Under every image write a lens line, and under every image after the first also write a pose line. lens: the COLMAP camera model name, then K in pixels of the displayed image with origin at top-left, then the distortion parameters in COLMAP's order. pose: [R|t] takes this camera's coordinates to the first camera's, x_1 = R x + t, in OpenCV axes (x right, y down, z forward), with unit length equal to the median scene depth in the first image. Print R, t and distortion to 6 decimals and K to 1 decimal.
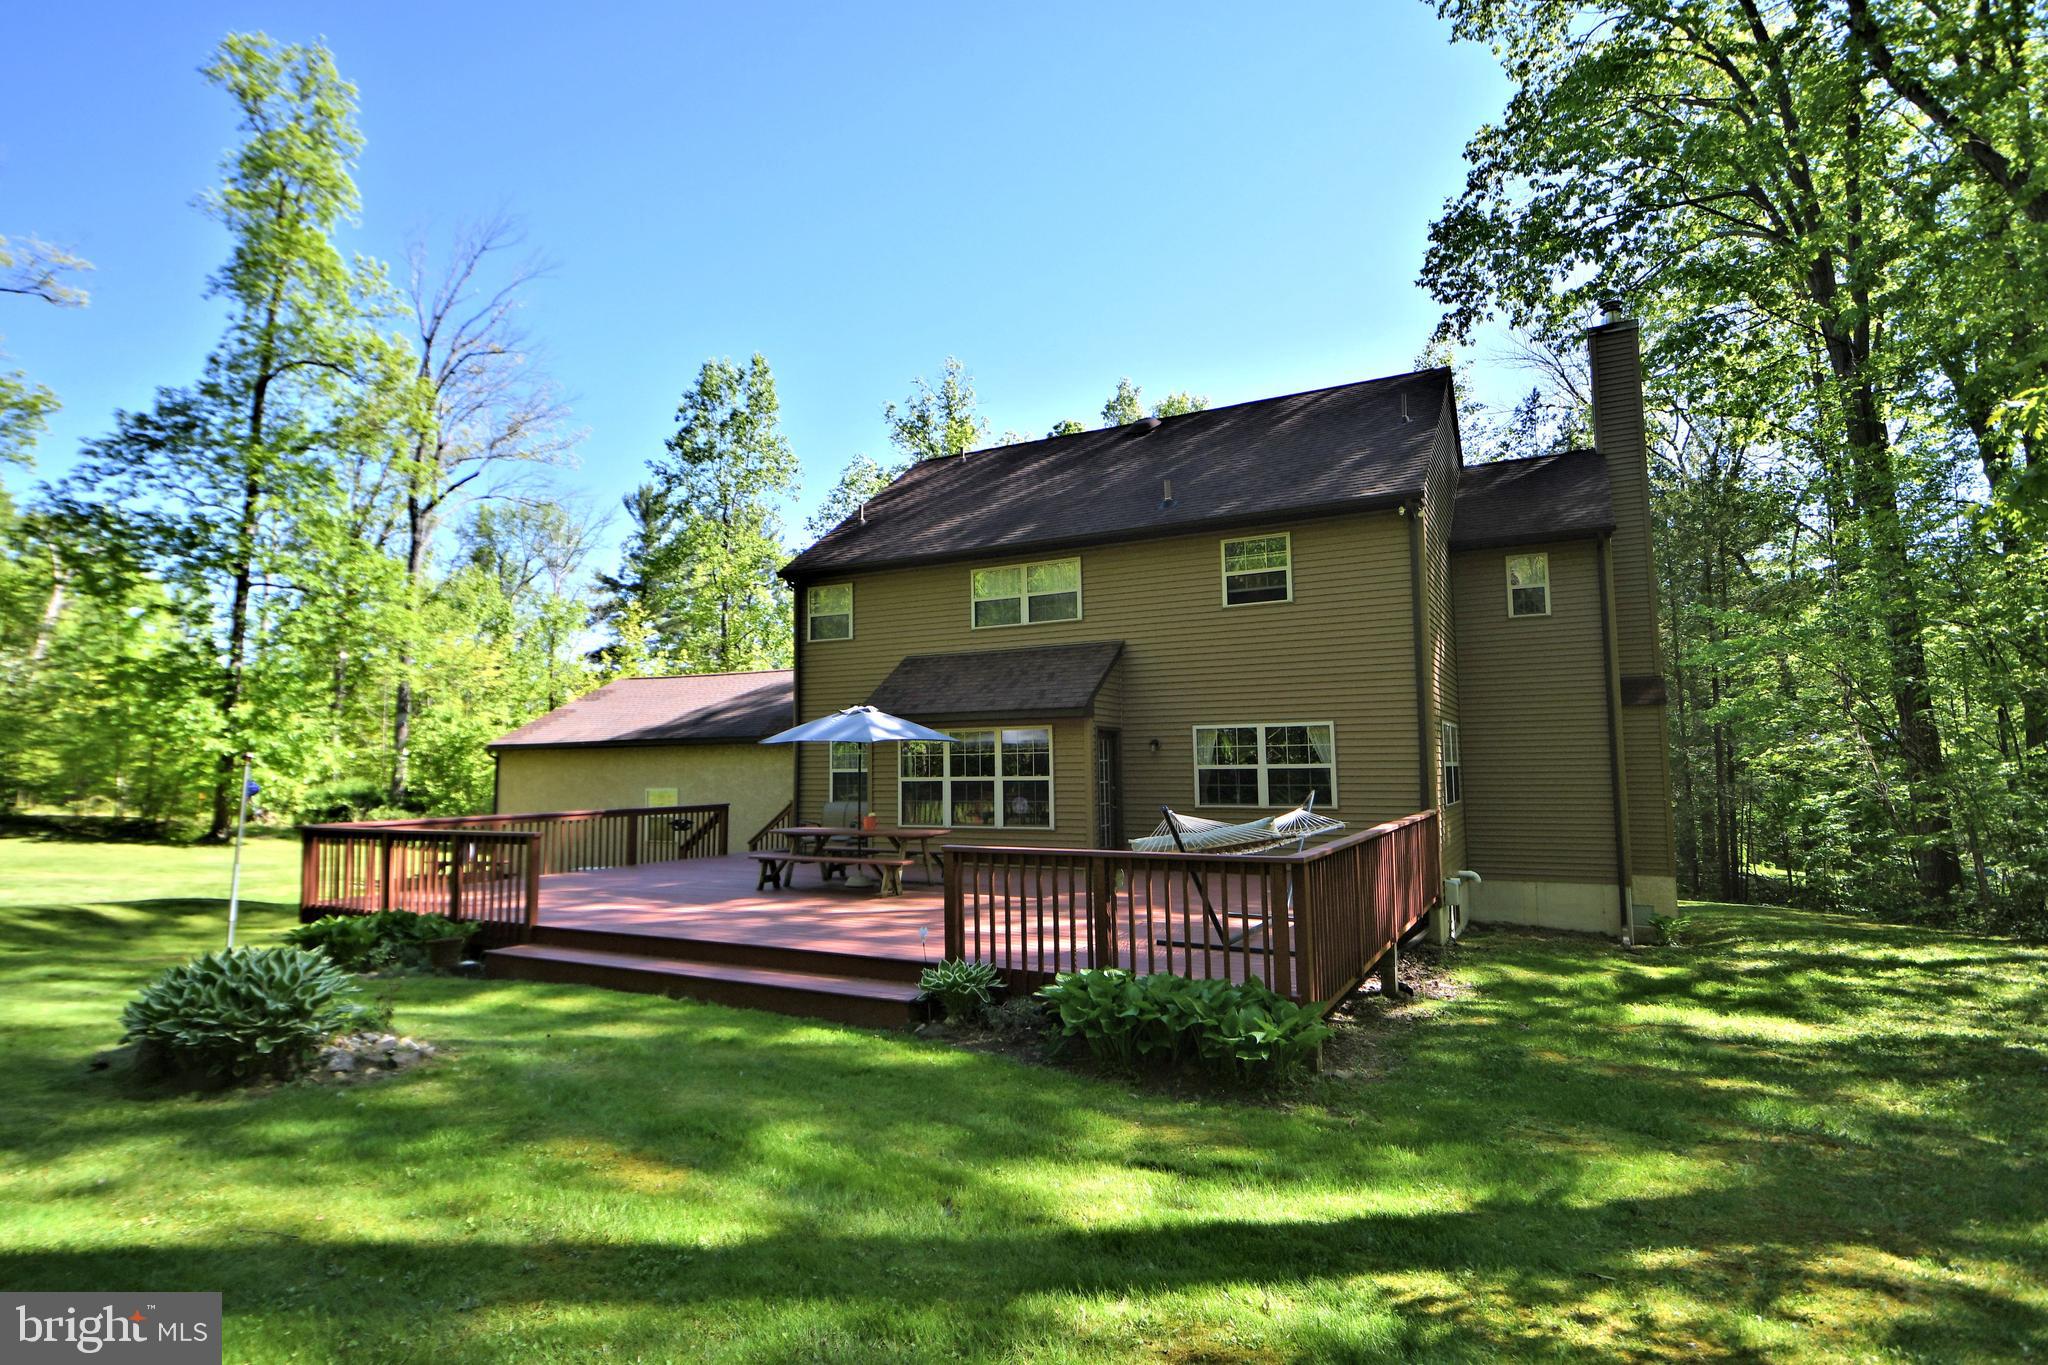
lens RADIAL K [[1057.4, 0, 1018.7], [0, 1057.4, 670.1], [0, 0, 1]] dist [0.019860, -0.032274]
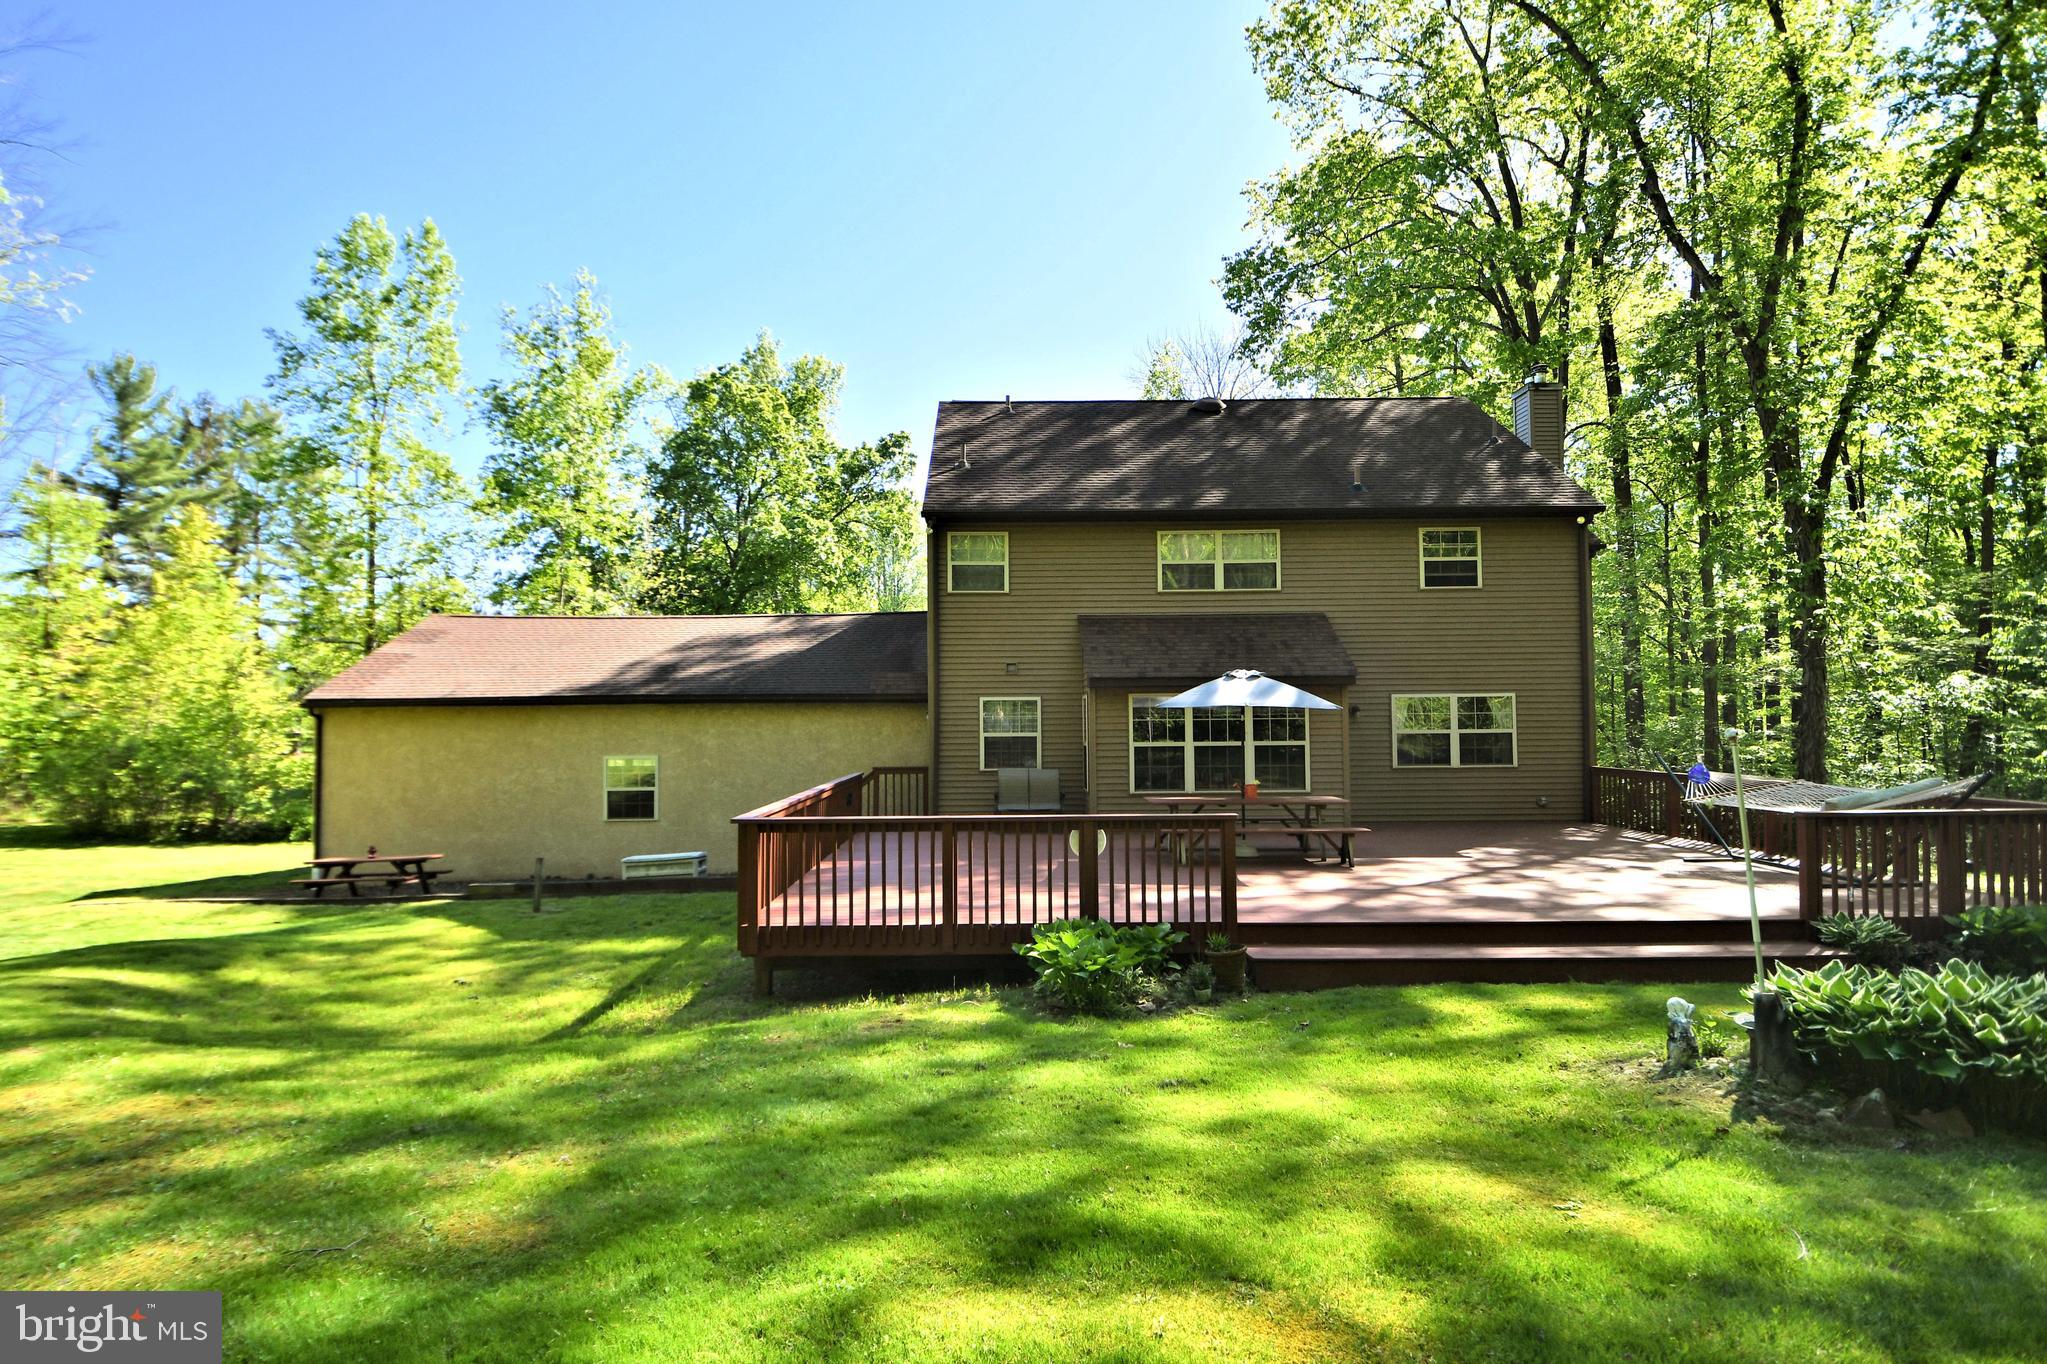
lens RADIAL K [[1009.2, 0, 1023.5], [0, 1009.2, 682.0], [0, 0, 1]] dist [0.000219, -0.015986]
pose [[0.875189, 0.020950, 0.483328, -0.265012], [-0.045375, 0.998213, 0.038894, 0.006413], [-0.481649, -0.055970, 0.874575, 0.103953]]
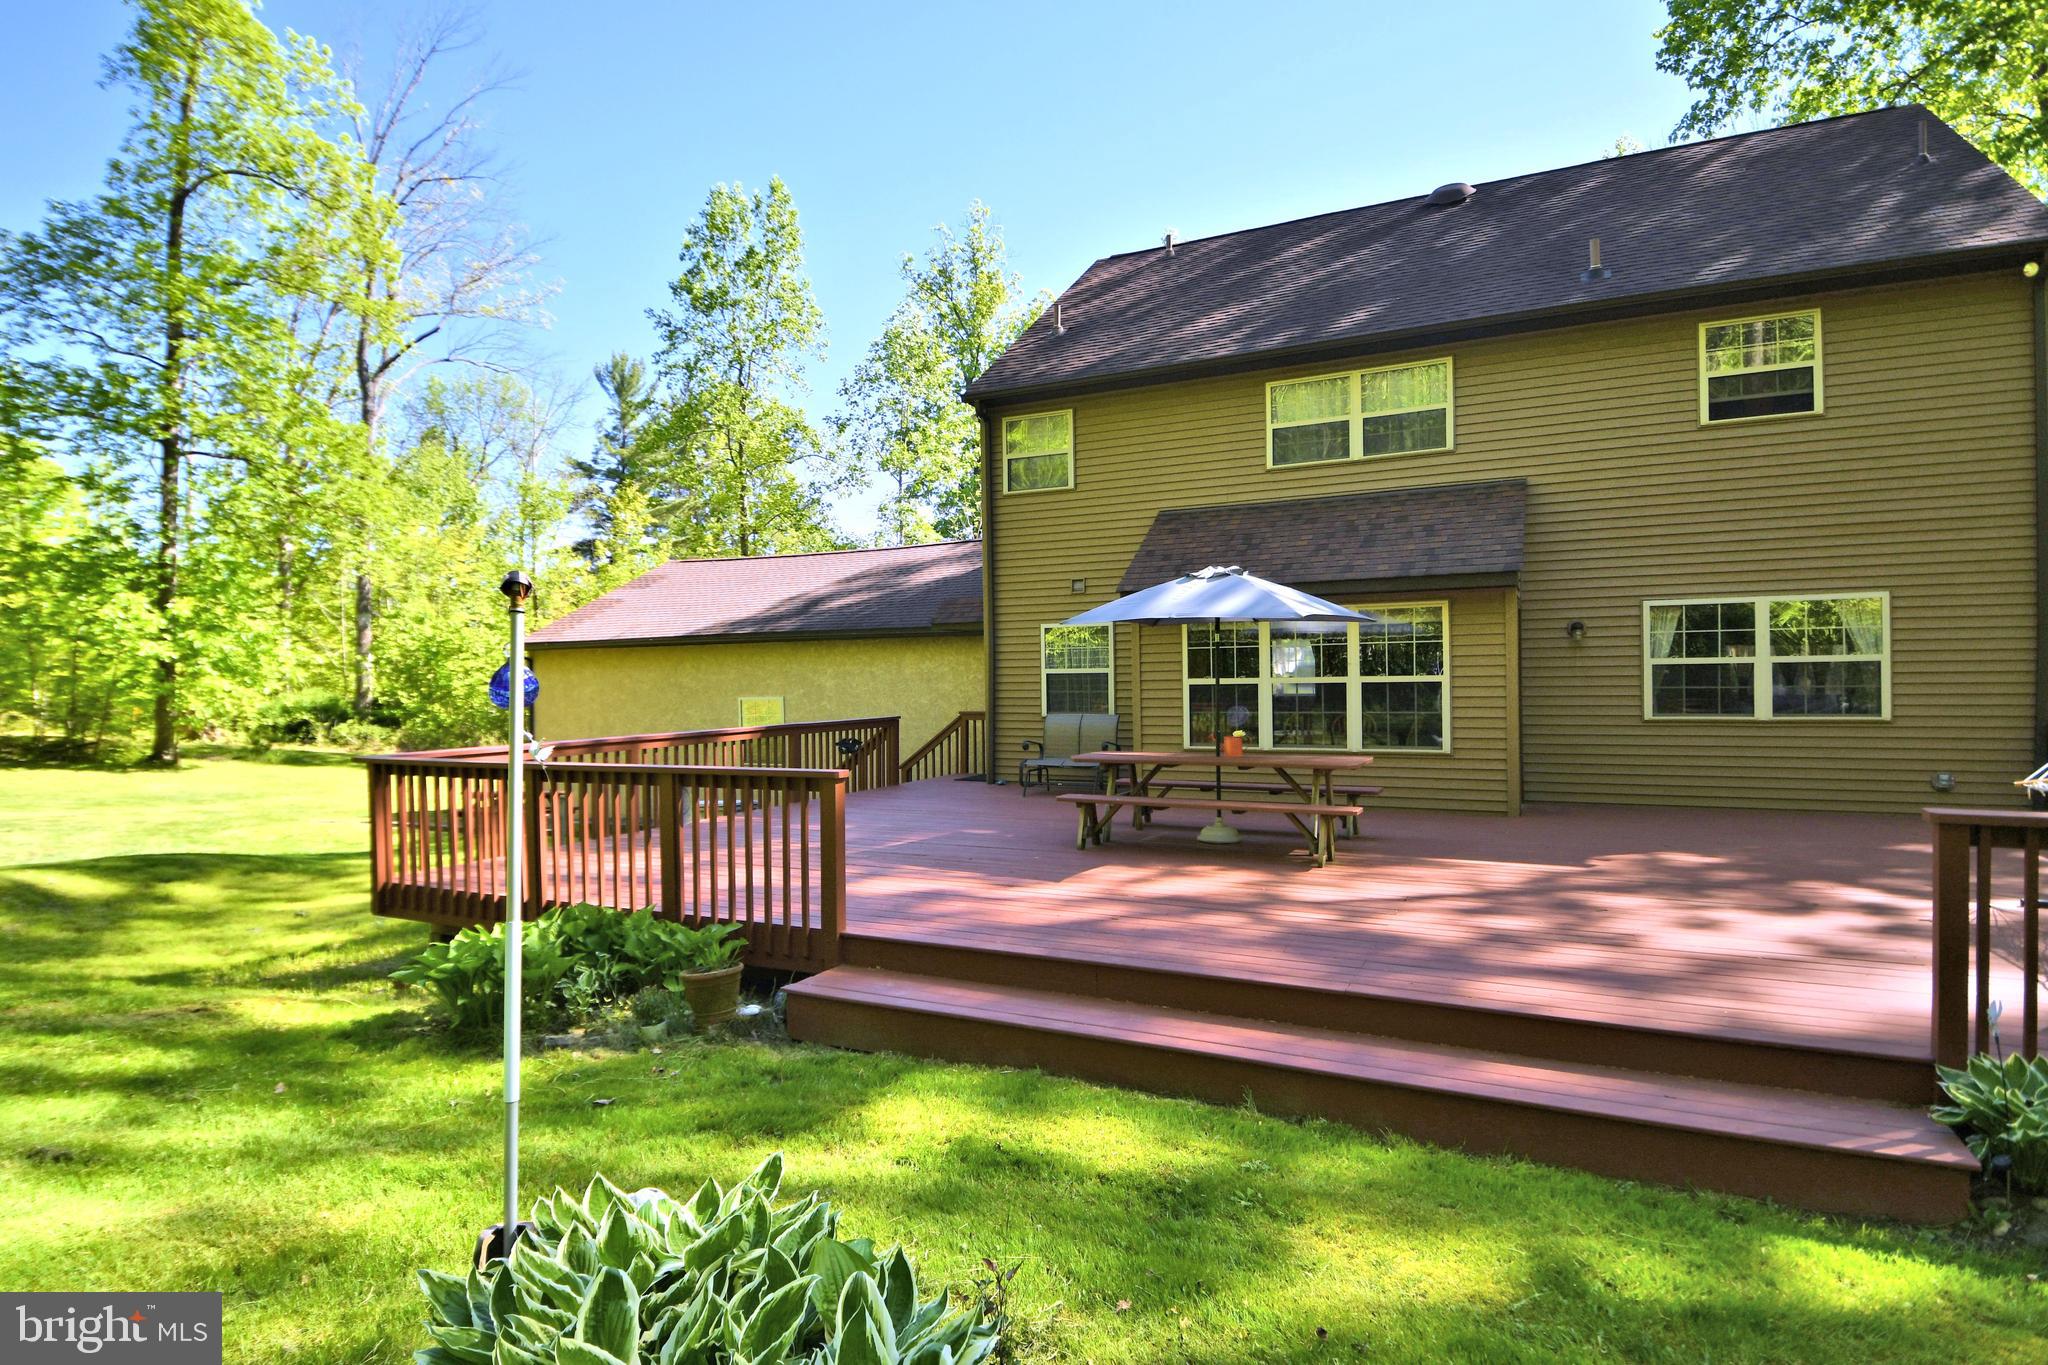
lens RADIAL K [[1106.3, 0, 1024.0], [0, 1106.3, 682.5], [0, 0, 1]] dist [0.008925, -0.022496]
pose [[0.999509, -0.004592, 0.030983, -0.101117], [0.001557, 0.995257, 0.097269, 0.013590], [-0.031283, -0.097173, 0.994776, 0.114727]]
